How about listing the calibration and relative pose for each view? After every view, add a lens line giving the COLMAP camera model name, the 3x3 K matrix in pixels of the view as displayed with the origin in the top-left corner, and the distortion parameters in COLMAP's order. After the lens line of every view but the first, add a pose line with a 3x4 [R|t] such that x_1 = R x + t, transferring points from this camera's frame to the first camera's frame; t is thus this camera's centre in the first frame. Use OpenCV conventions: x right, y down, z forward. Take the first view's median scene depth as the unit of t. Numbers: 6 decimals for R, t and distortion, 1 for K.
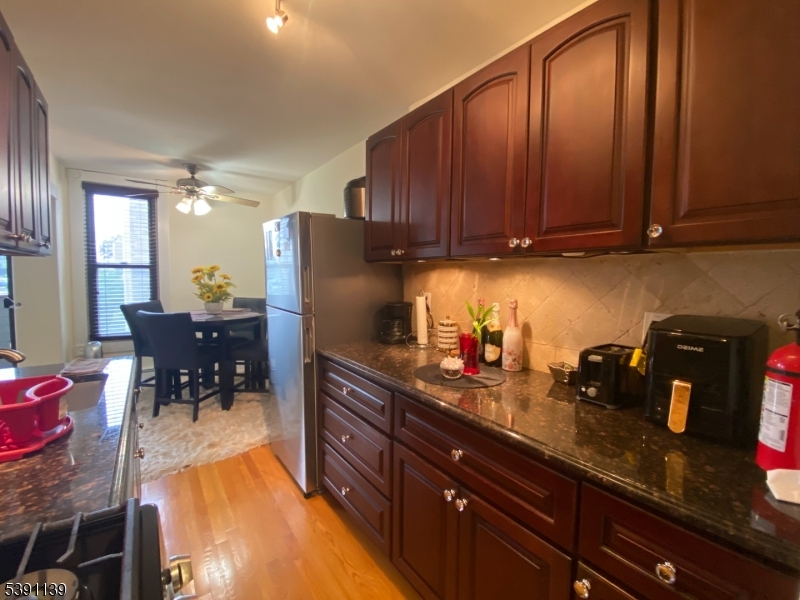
lens RADIAL K [[350.6, 0, 401.0], [0, 350.6, 298.8], [0, 0, 1]] dist [0.029983, -0.027232]
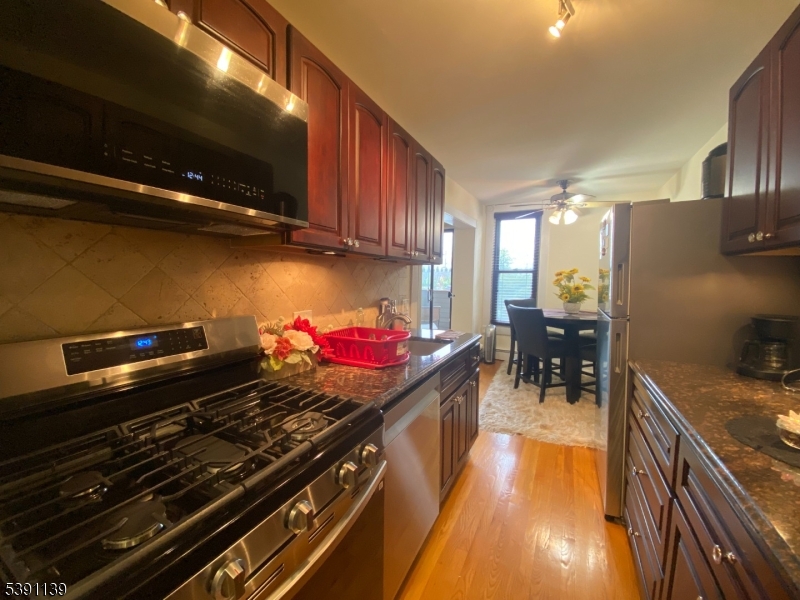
lens RADIAL K [[322.7, 0, 400.0], [0, 322.7, 300.0], [0, 0, 1]] dist [0.020996, -0.021298]
pose [[0.446021, 0.056774, -0.893220, 0.134677], [-0.064656, 0.997423, 0.031112, 0.005189], [0.892684, 0.043876, 0.448543, 0.083704]]
